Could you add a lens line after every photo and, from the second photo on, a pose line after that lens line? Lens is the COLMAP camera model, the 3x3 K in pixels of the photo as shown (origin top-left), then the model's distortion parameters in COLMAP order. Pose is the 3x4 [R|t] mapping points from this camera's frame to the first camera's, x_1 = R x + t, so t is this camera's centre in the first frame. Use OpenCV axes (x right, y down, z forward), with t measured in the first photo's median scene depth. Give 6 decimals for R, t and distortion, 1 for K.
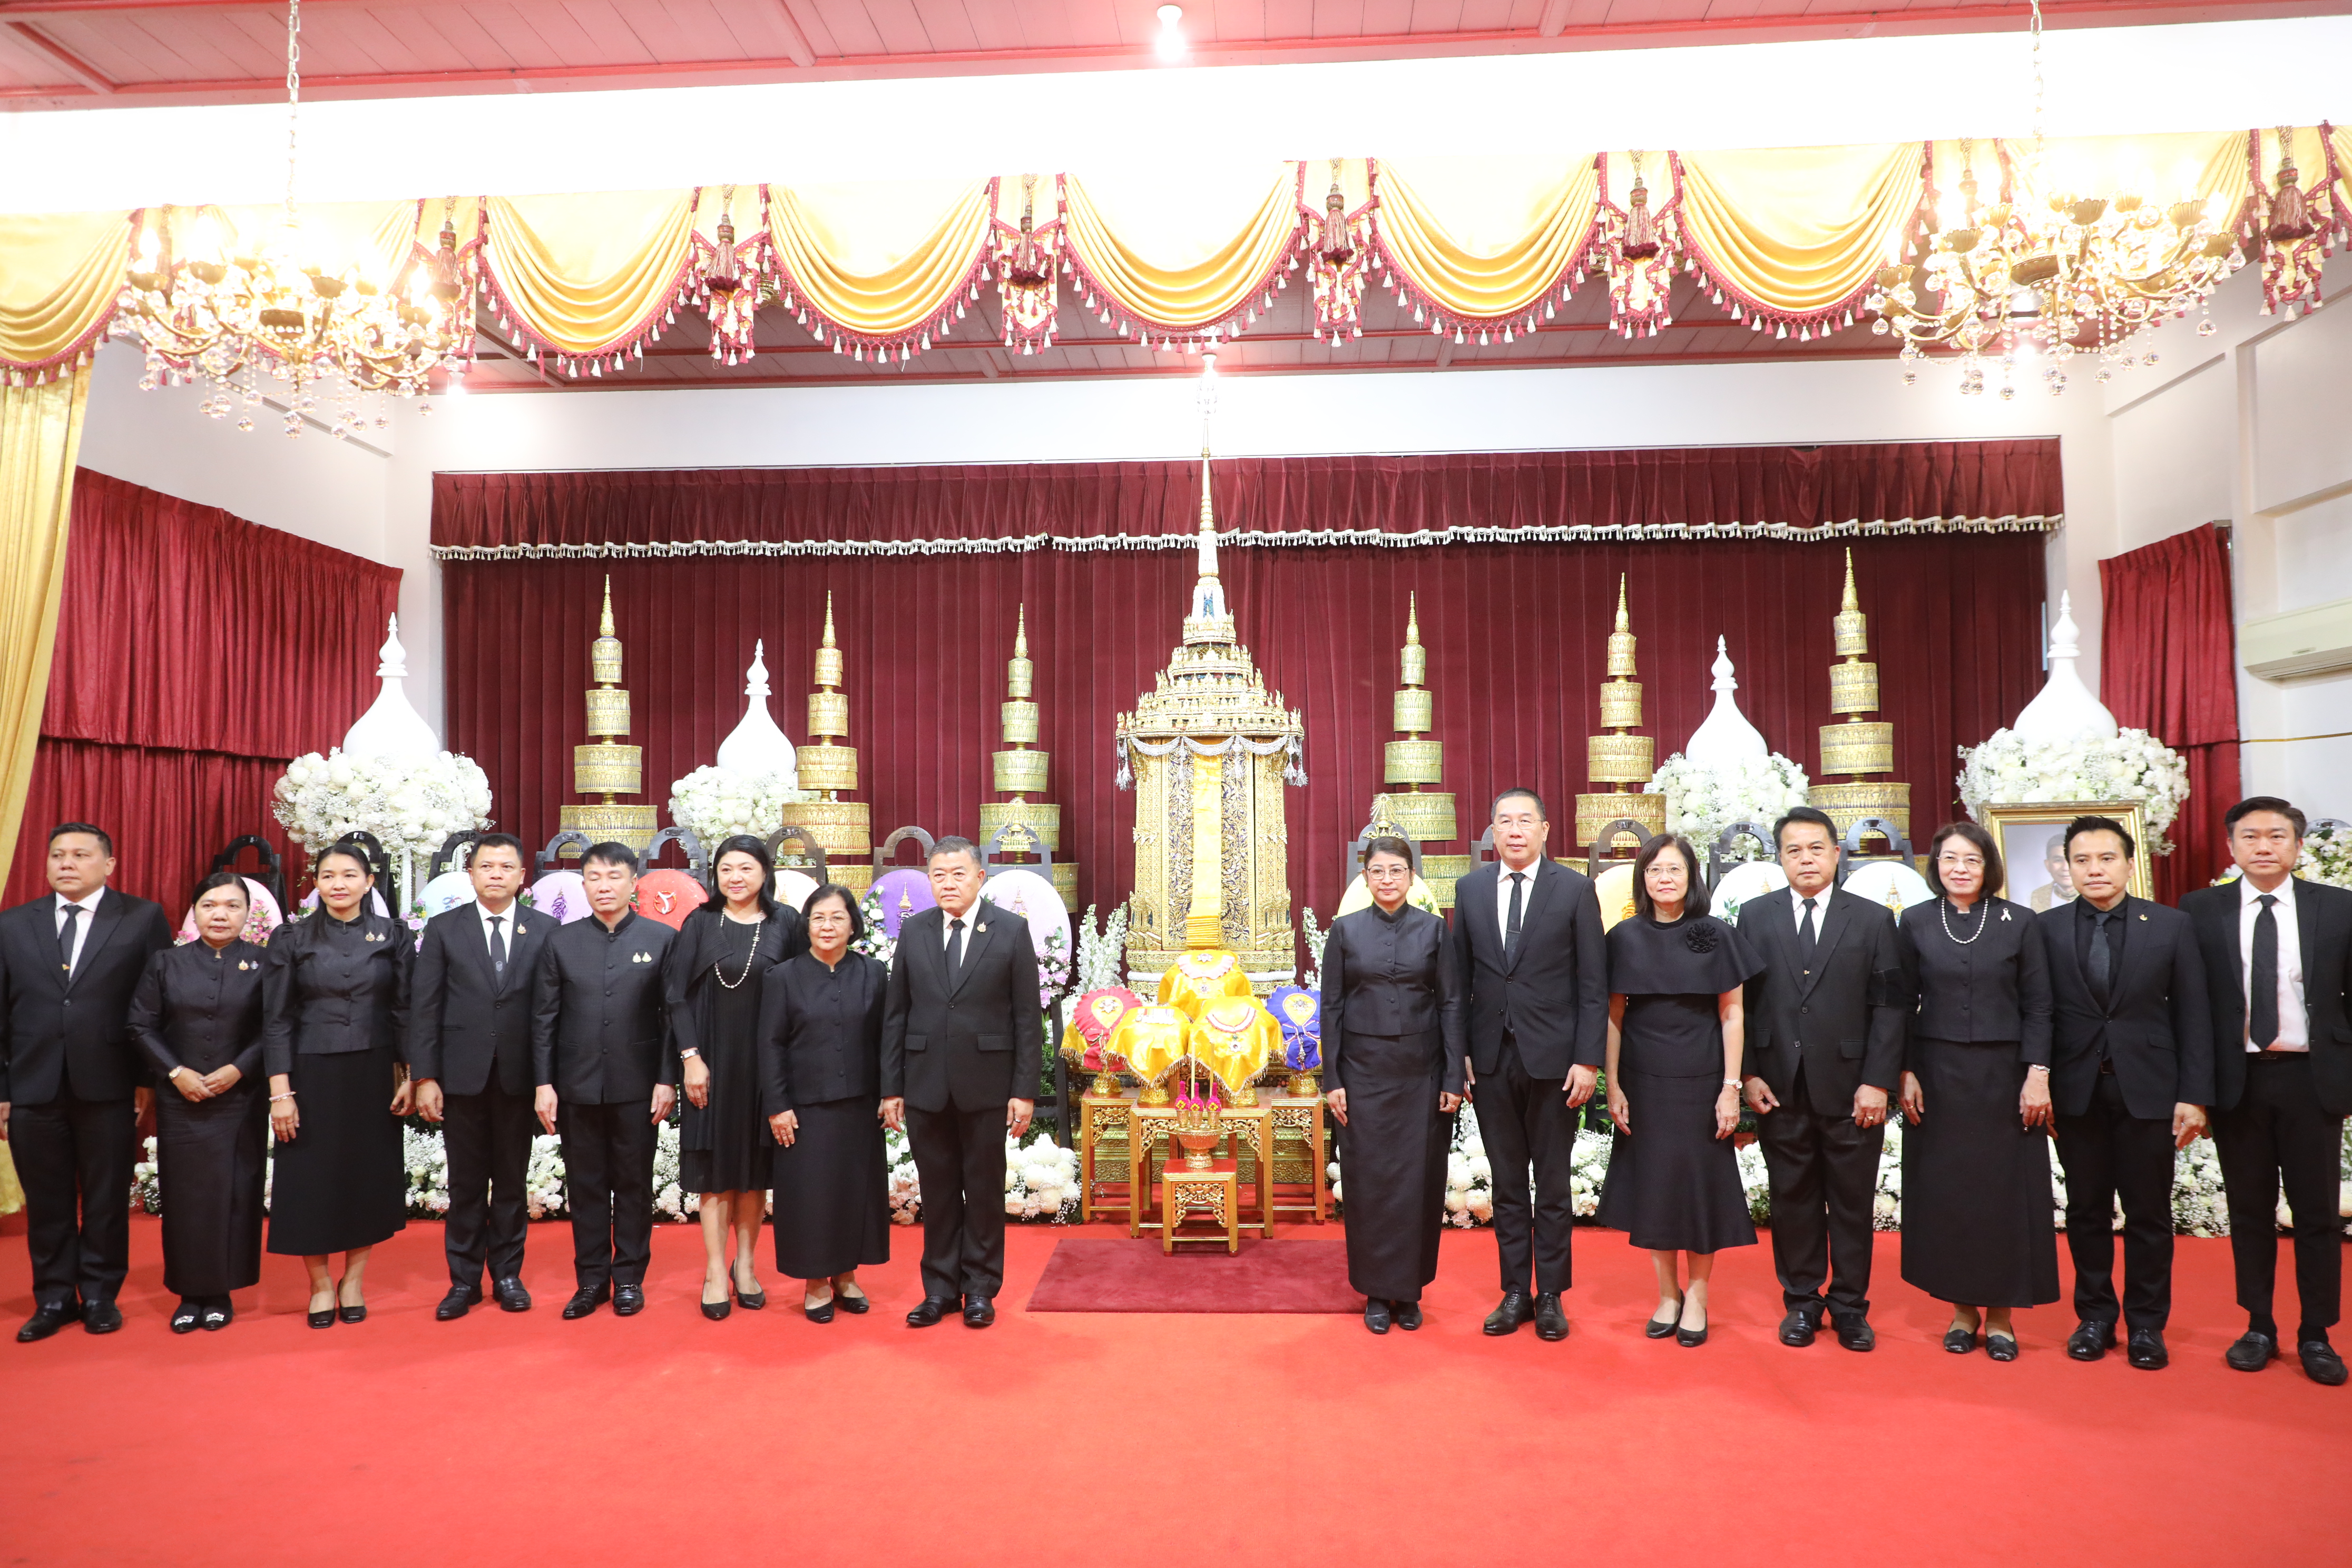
lens RADIAL K [[1634.7, 0, 1175.7], [0, 1634.7, 787.2], [0, 0, 1]] dist [-0.028232, -0.002105]
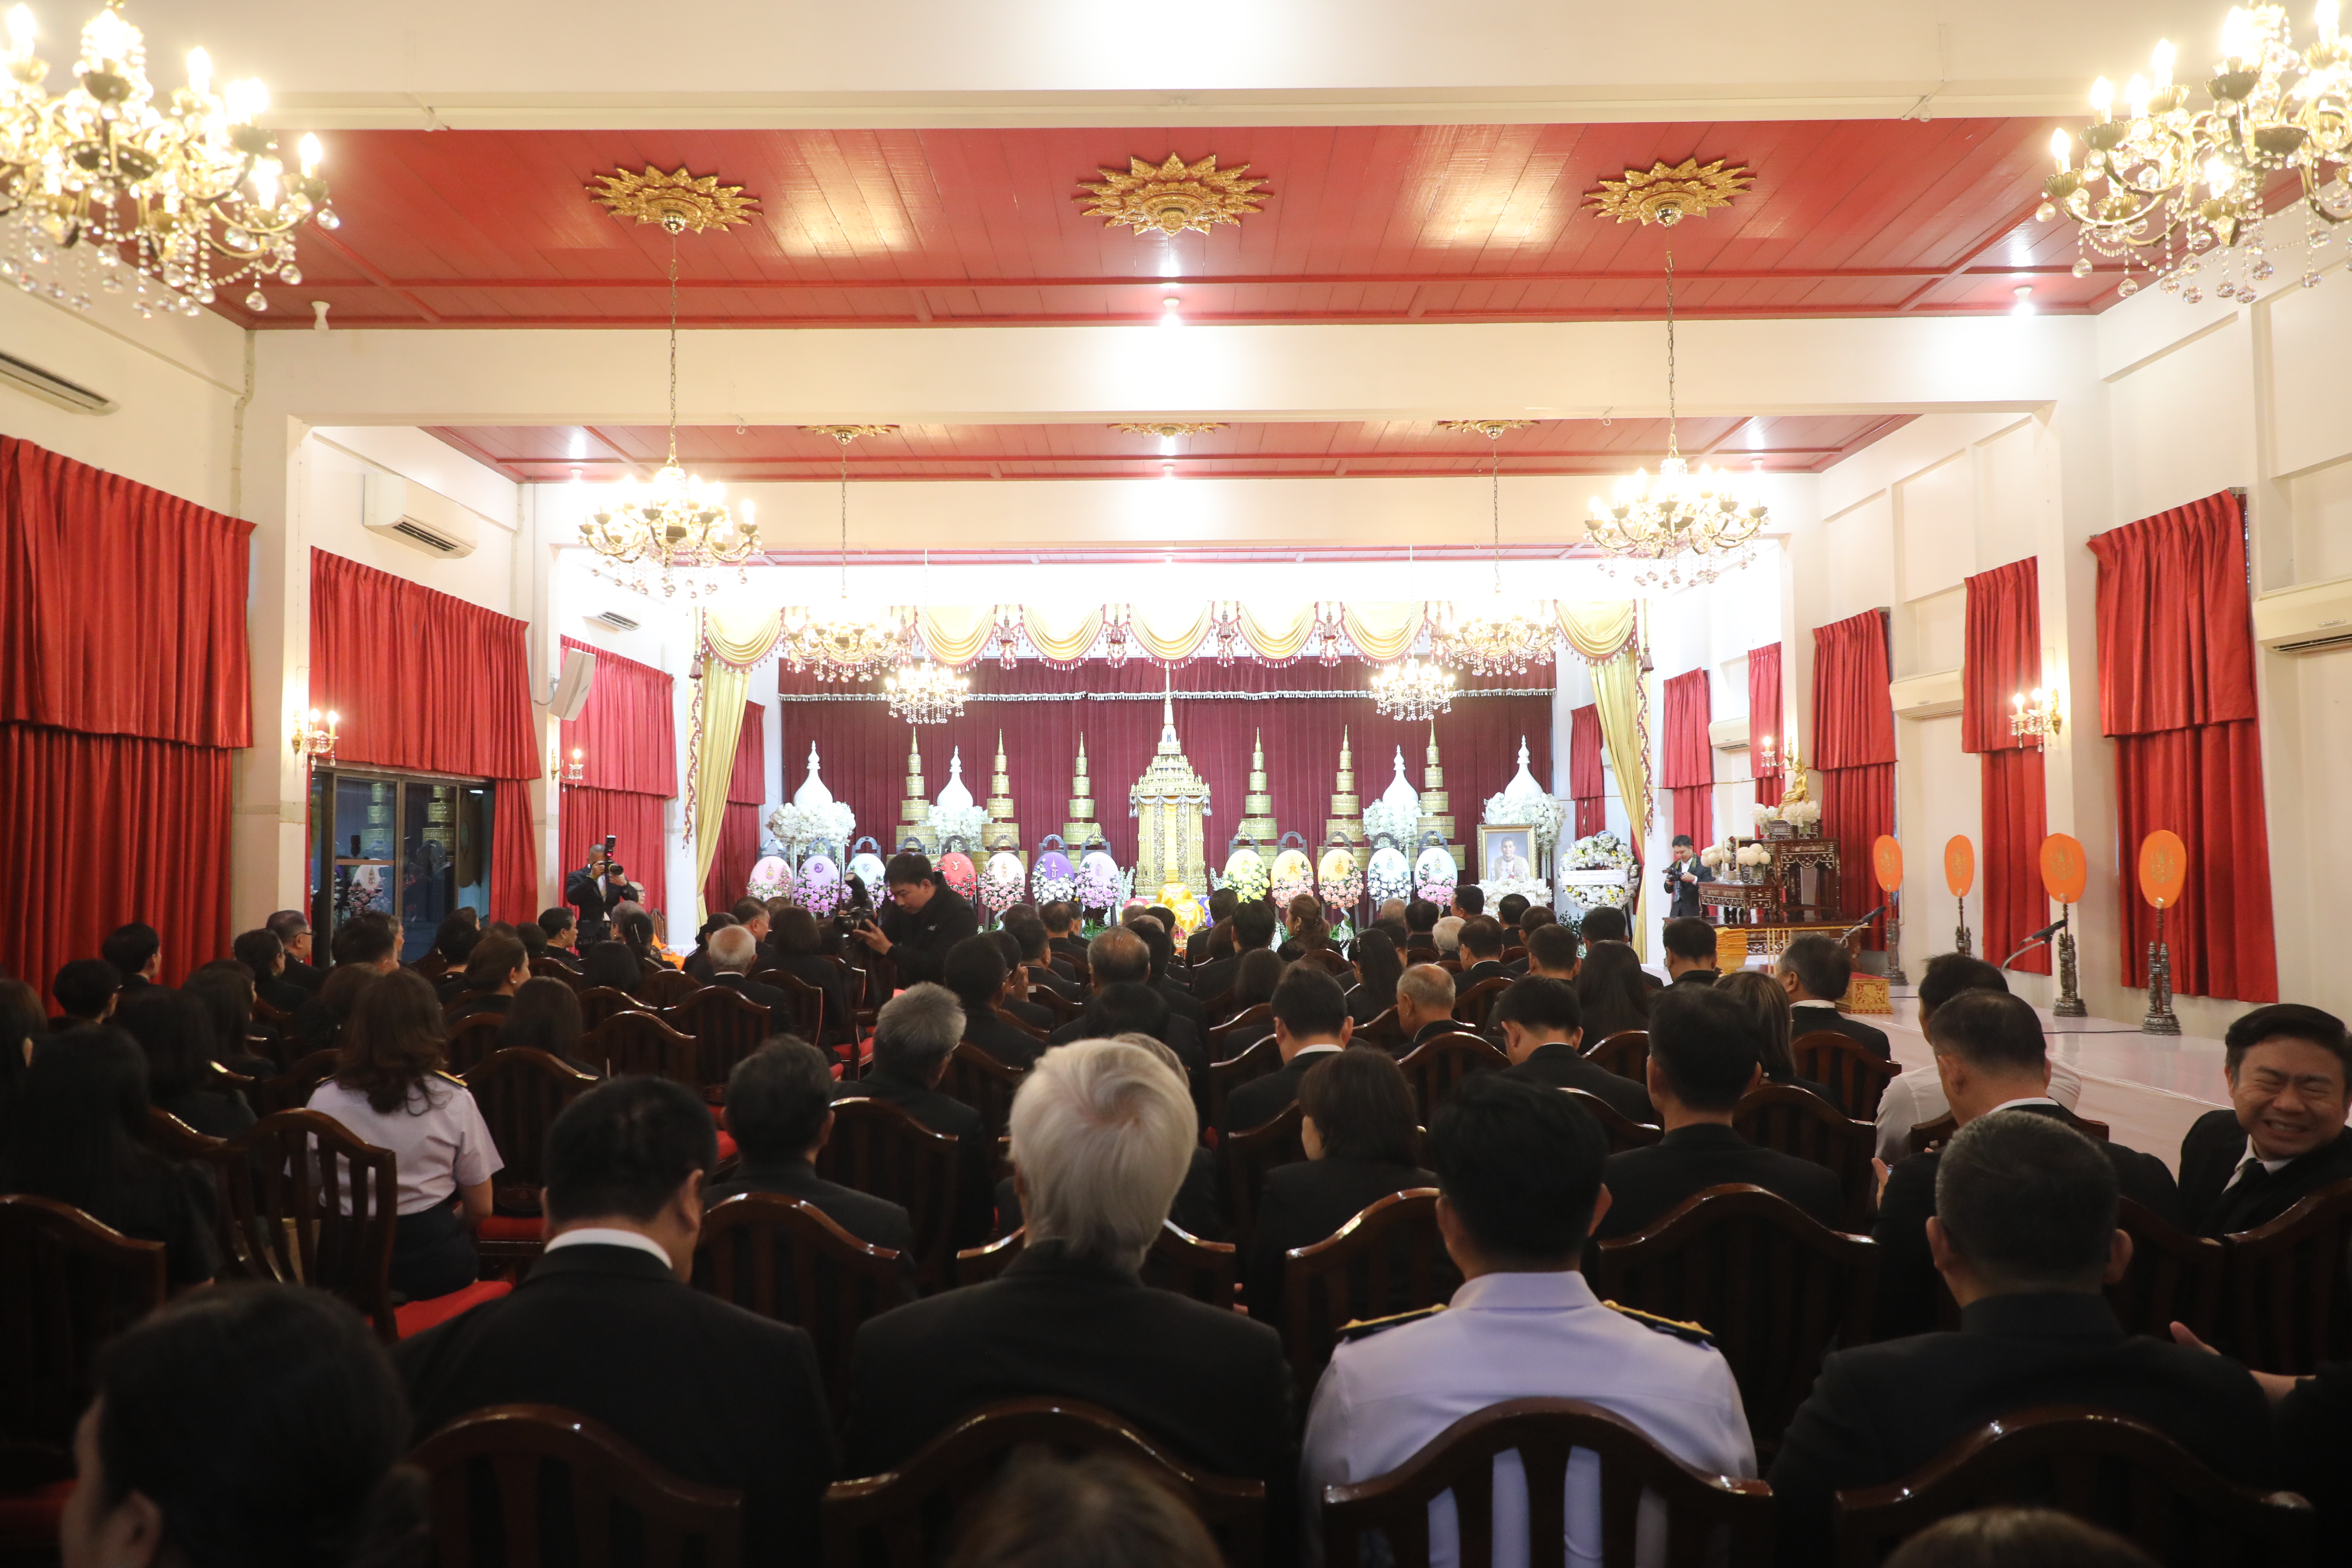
lens RADIAL K [[1634.7, 0, 1175.1], [0, 1634.7, 785.1], [0, 0, 1]] dist [-0.028232, -0.002105]
pose [[0.997421, -0.000346, 0.071767, -0.086844], [0.000141, 0.999996, 0.002867, -0.032255], [-0.071768, -0.002850, 0.997417, -0.824566]]
